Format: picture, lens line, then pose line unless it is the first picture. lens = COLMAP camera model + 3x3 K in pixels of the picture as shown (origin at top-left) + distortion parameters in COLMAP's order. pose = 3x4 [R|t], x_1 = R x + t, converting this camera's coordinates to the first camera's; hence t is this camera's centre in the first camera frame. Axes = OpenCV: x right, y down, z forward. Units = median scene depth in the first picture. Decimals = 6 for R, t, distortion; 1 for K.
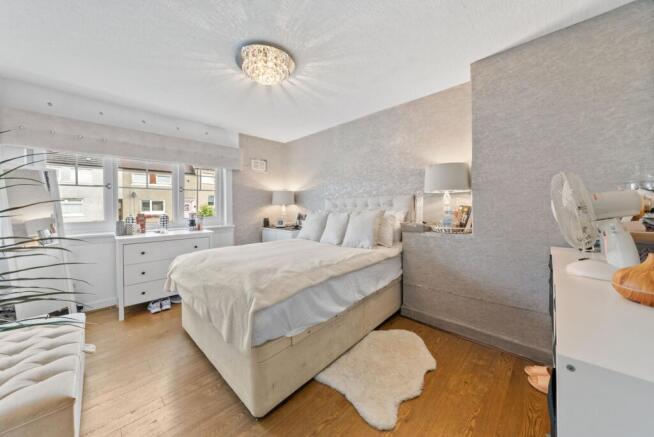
lens RADIAL K [[226.4, 0, 326.0], [0, 226.4, 210.7], [0, 0, 1]] dist [-0.001760, 0.000011]
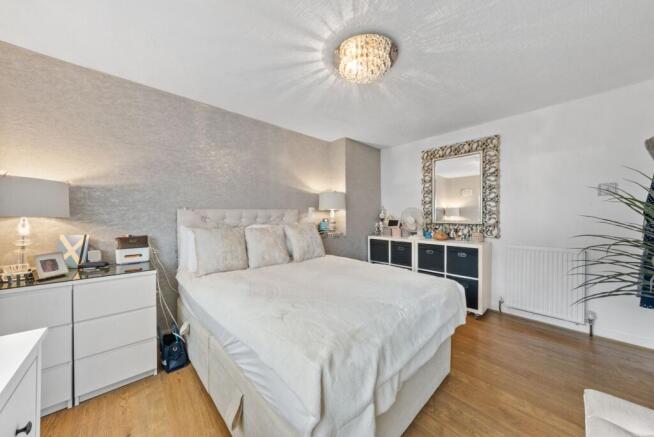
lens RADIAL K [[222.4, 0, 330.1], [0, 222.4, 219.0], [0, 0, 1]] dist [-0.000194, 0.000191]
pose [[0.050942, -0.005523, 0.998686, -0.661880], [0.025527, 0.999665, 0.004227, -0.016355], [-0.998375, 0.025278, 0.051066, 0.633737]]
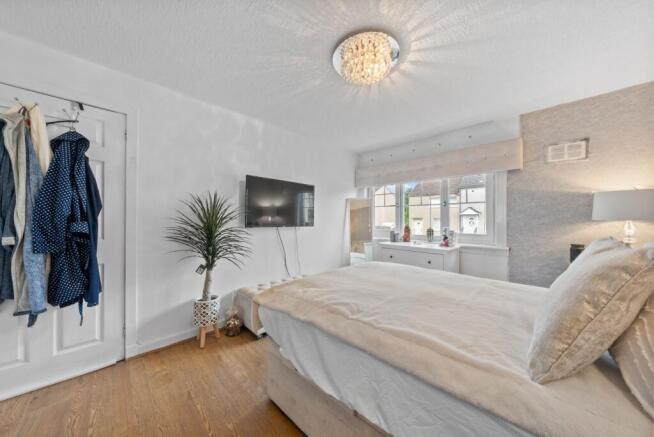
lens RADIAL K [[228.8, 0, 334.0], [0, 228.8, 218.0], [0, 0, 1]] dist [-0.000568, -0.000012]
pose [[-0.001434, 0.000639, -0.999999, 0.354788], [-0.032413, 0.999474, 0.000685, -0.016513], [0.999474, 0.032414, -0.001413, 0.514463]]
